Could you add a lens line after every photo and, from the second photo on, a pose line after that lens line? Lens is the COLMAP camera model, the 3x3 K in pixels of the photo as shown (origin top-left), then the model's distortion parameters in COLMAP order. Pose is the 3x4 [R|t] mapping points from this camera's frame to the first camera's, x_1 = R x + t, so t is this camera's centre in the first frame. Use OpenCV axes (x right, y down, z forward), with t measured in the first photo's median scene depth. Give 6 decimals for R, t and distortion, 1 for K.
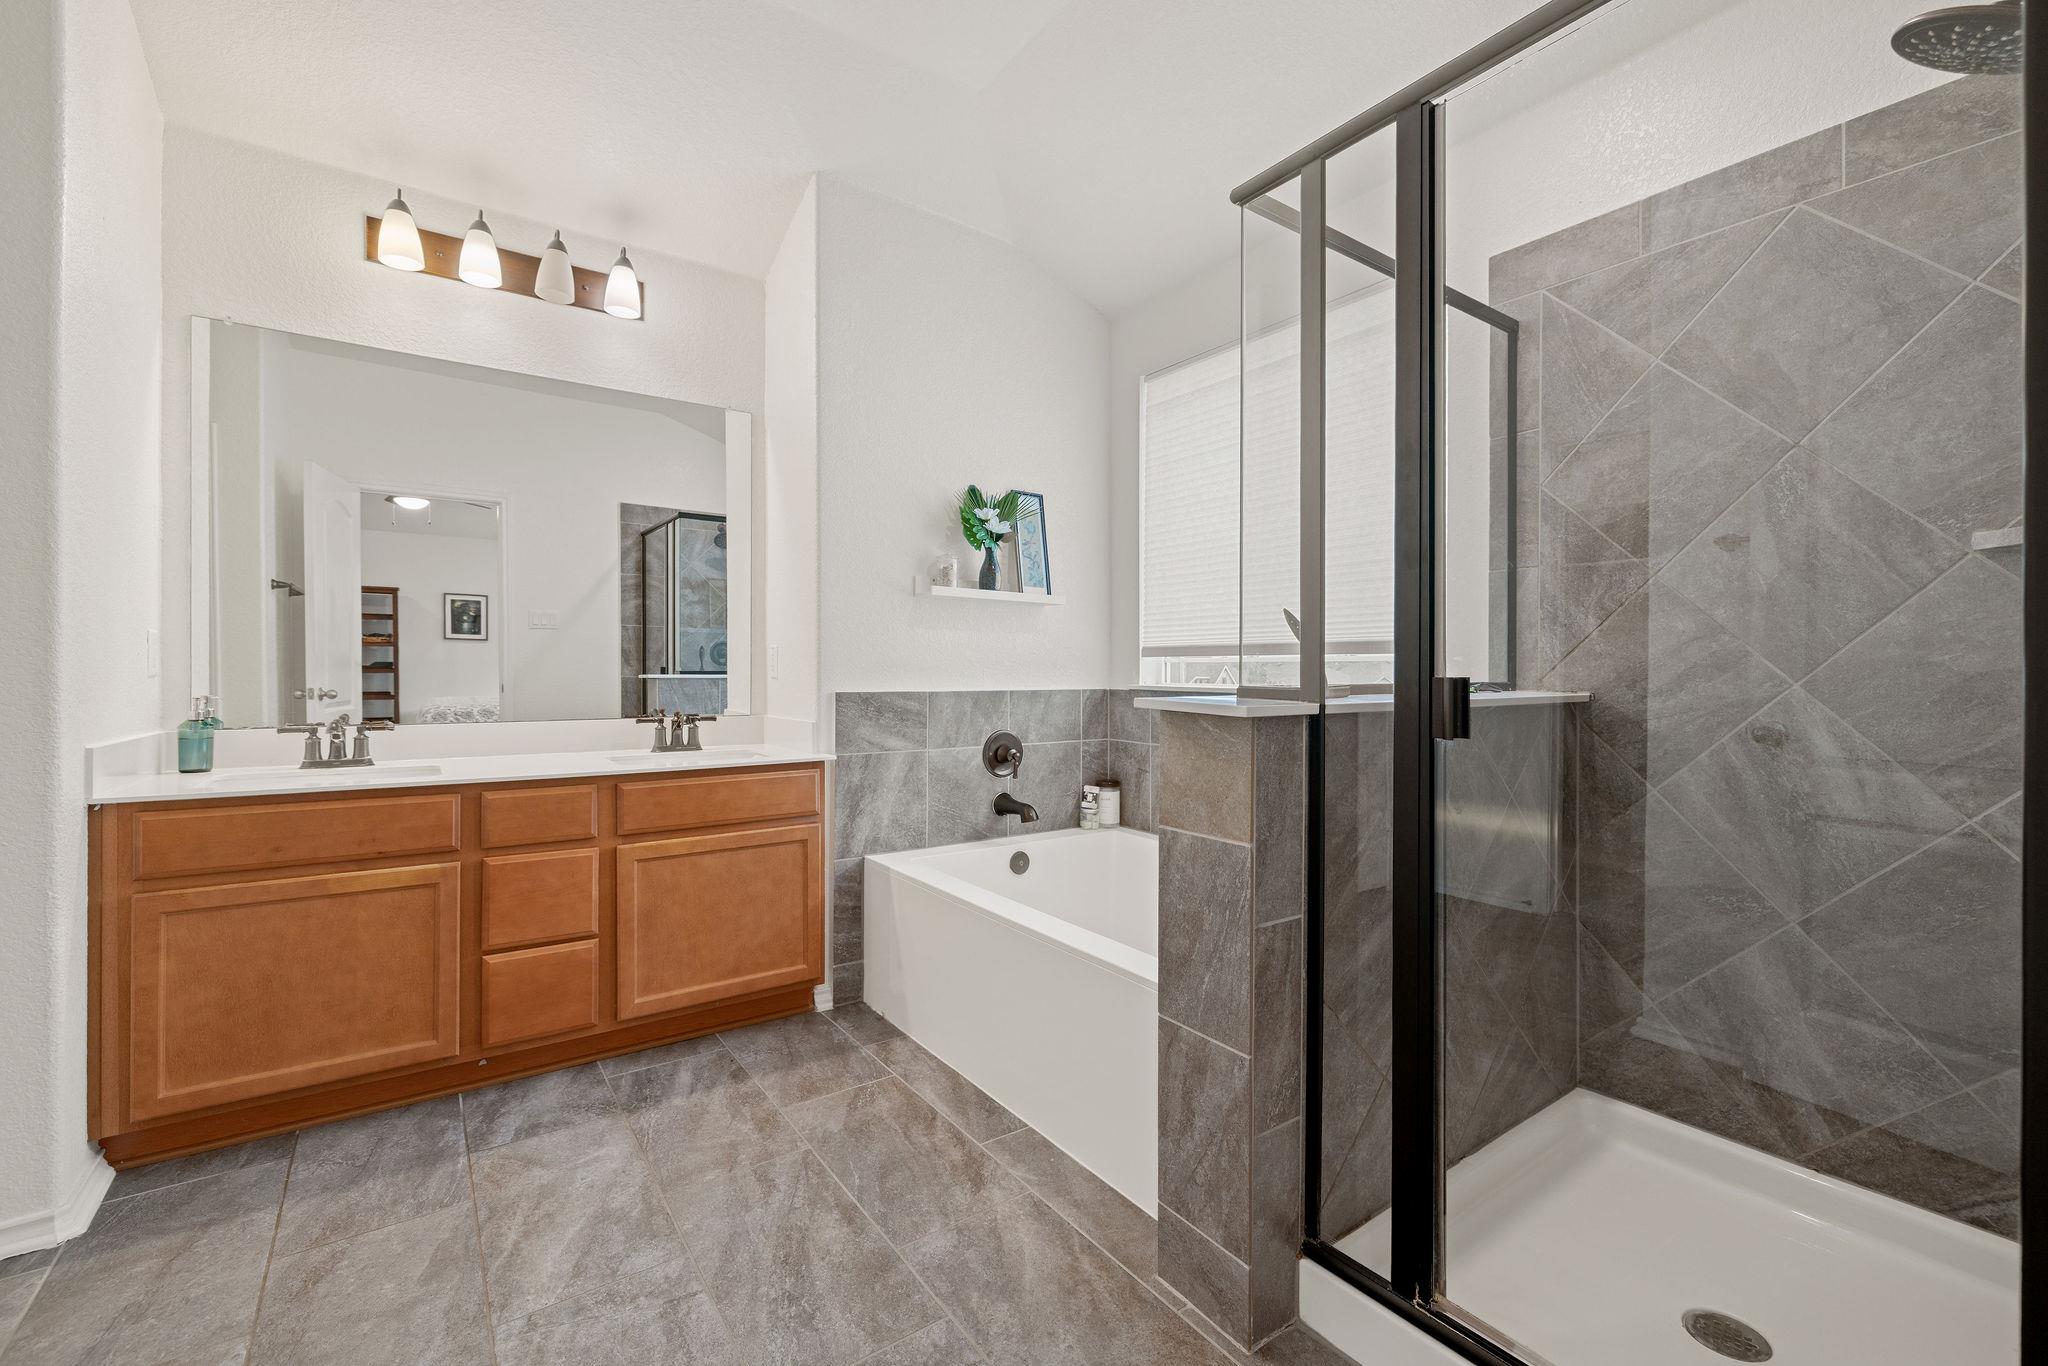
lens RADIAL K [[866.9, 0, 1038.0], [0, 866.9, 676.1], [0, 0, 1]] dist [0.000961, -0.001111]
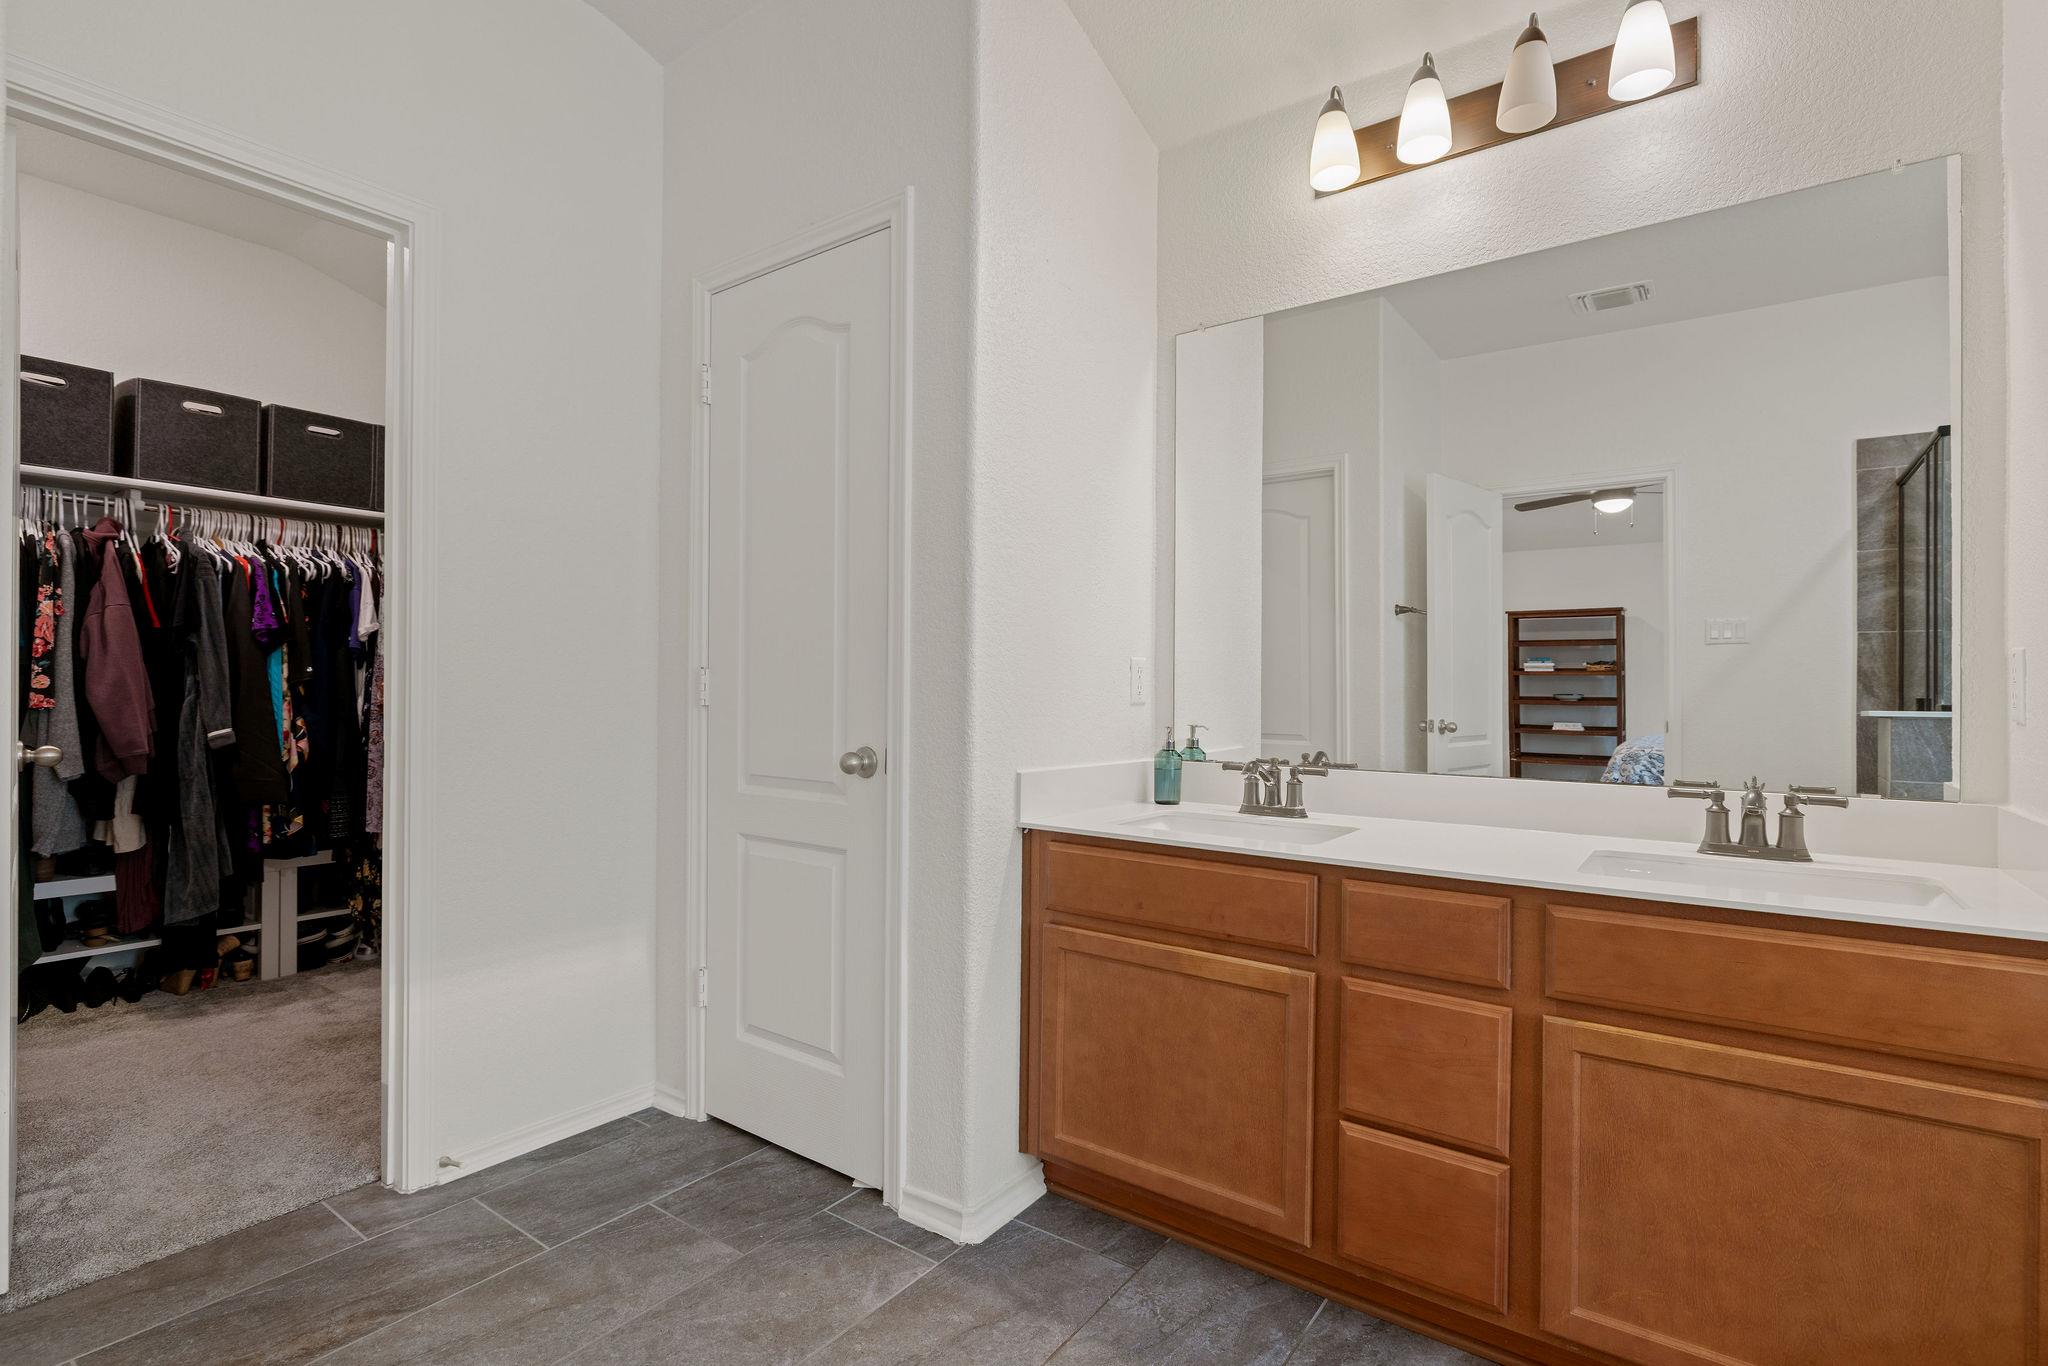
lens RADIAL K [[982.0, 0, 985.4], [0, 982.0, 686.0], [0, 0, 1]] dist [-0.010043, 0.003070]
pose [[0.302832, -0.007105, -0.953018, 0.010793], [-0.014971, 0.999813, -0.012211, -0.004174], [0.952927, 0.017965, 0.302669, 0.446684]]
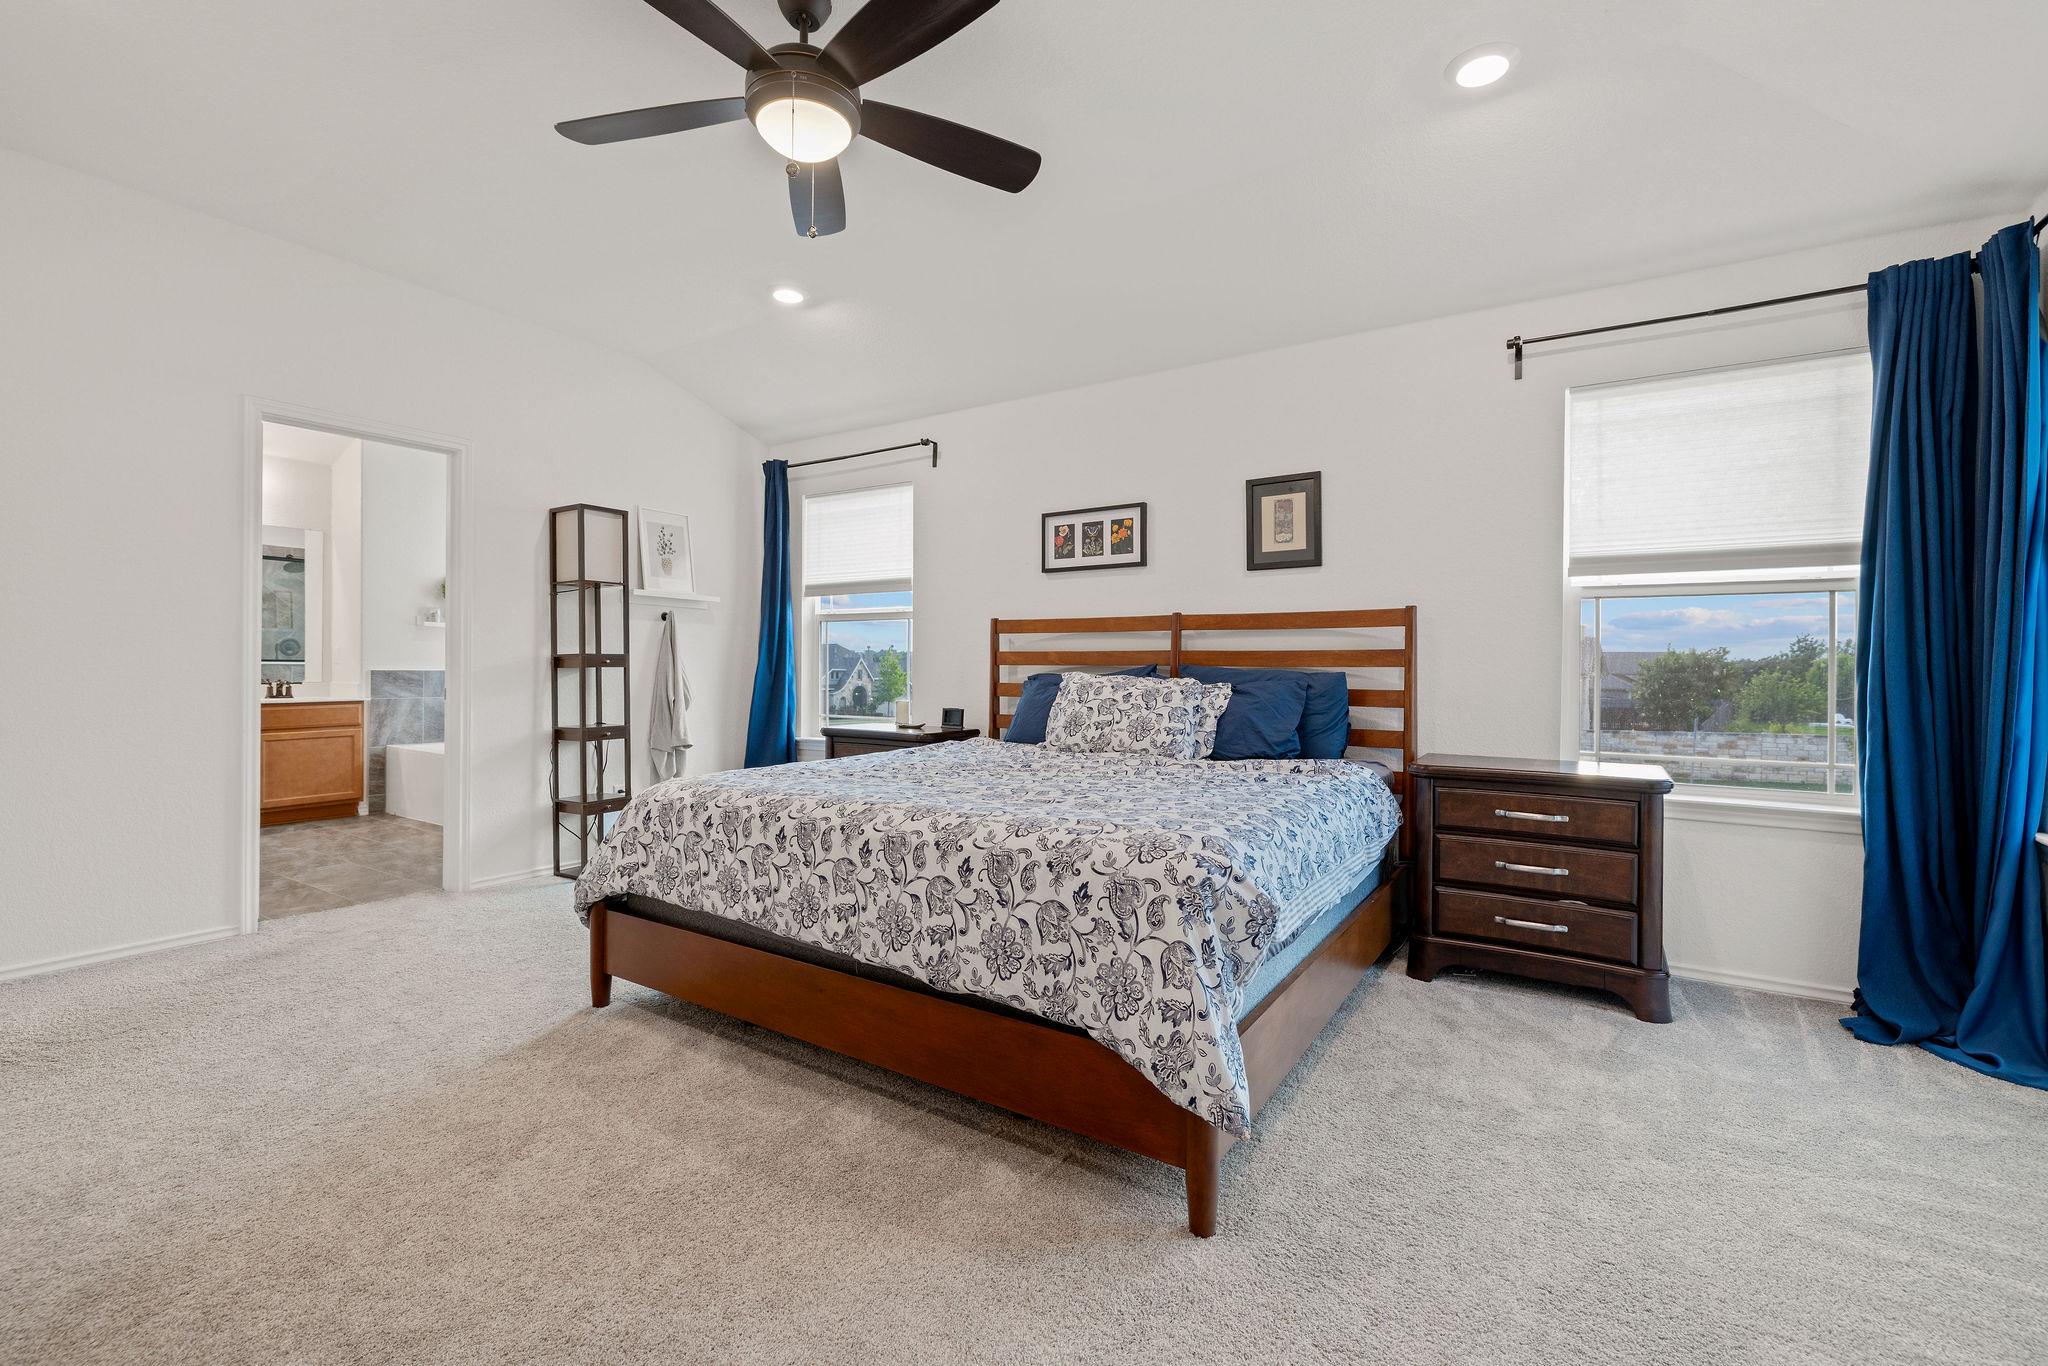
lens RADIAL K [[866.9, 0, 1017.9], [0, 866.9, 670.9], [0, 0, 1]] dist [0.000961, -0.001111]
pose [[0.931463, 0.004886, 0.363804, 0.563704], [-0.005924, 0.999981, 0.001738, 0.007786], [-0.363788, -0.003774, 0.931474, -1.871567]]
